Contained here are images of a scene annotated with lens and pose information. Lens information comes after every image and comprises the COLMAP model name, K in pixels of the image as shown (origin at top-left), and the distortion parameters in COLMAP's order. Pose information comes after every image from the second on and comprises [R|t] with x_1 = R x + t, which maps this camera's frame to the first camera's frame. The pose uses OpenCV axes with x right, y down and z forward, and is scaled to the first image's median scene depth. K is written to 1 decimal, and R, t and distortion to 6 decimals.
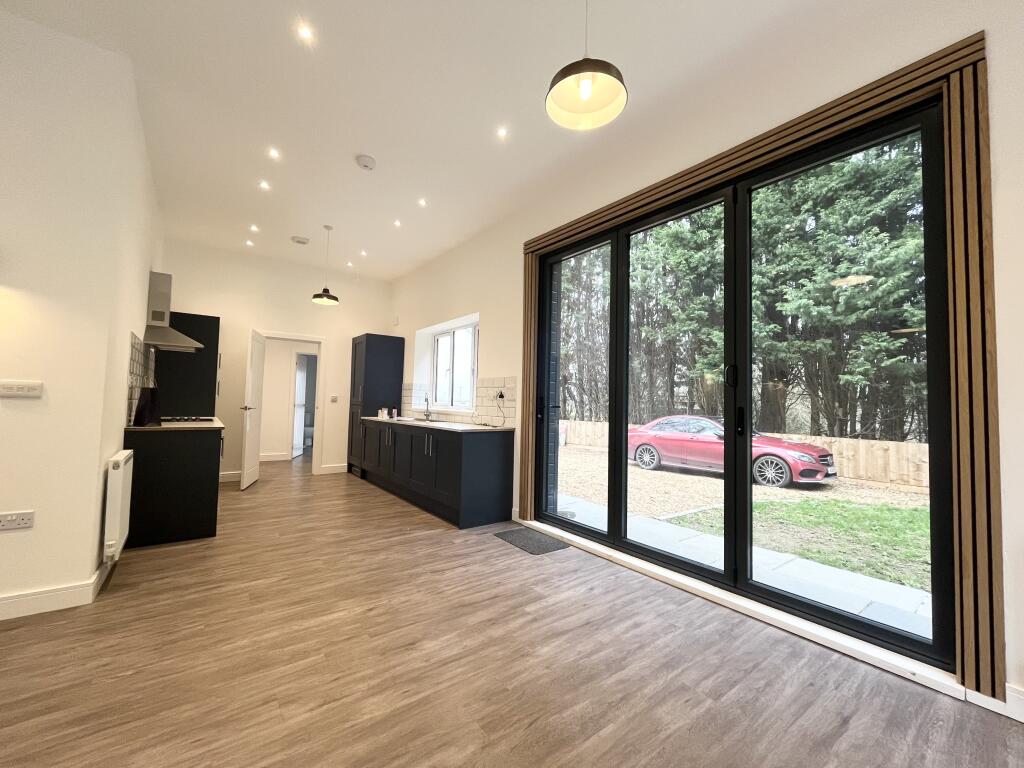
lens RADIAL K [[415.4, 0, 512.0], [0, 415.4, 383.9], [0, 0, 1]] dist [-0.003191, -0.000050]
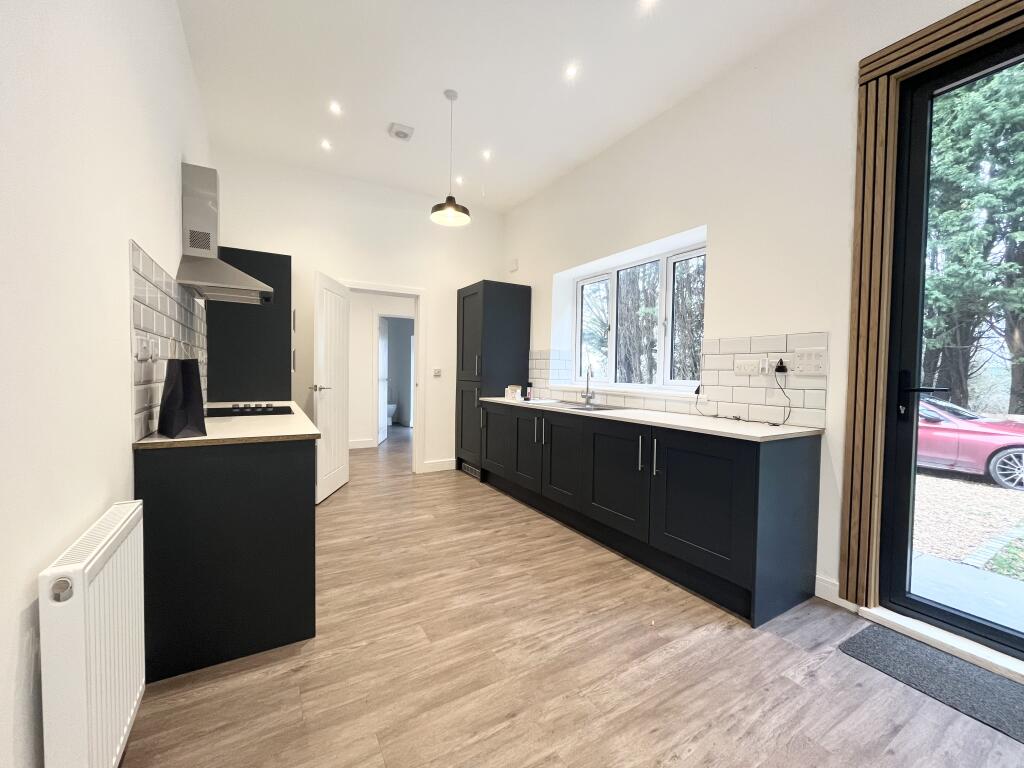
lens RADIAL K [[415.4, 0, 512.2], [0, 415.4, 384.0], [0, 0, 1]] dist [-0.003191, -0.000050]
pose [[0.993570, -0.003858, -0.113150, -0.332592], [0.012300, 0.997182, 0.074007, 0.004831], [0.112546, -0.074922, 0.990818, 0.434461]]
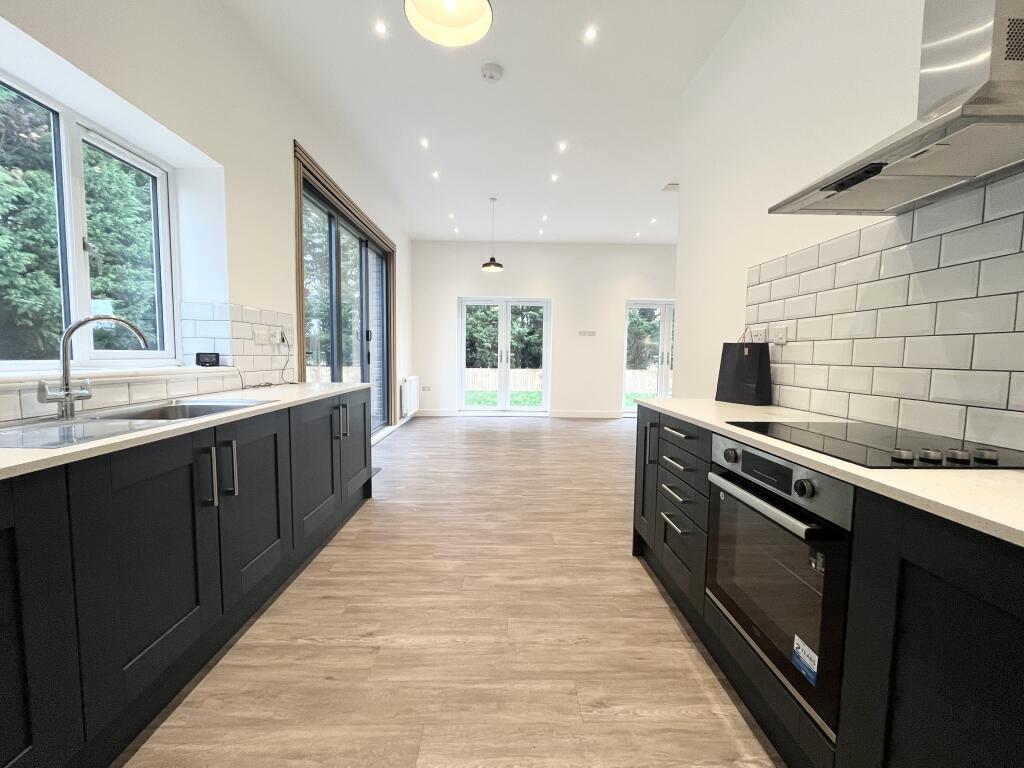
lens RADIAL K [[415.4, 0, 511.3], [0, 415.4, 384.7], [0, 0, 1]] dist [-0.003191, -0.000050]
pose [[-0.809044, -0.075894, 0.582827, -0.776893], [-0.058623, 0.997103, 0.048462, 0.050912], [-0.584817, 0.005040, -0.811150, 1.398132]]
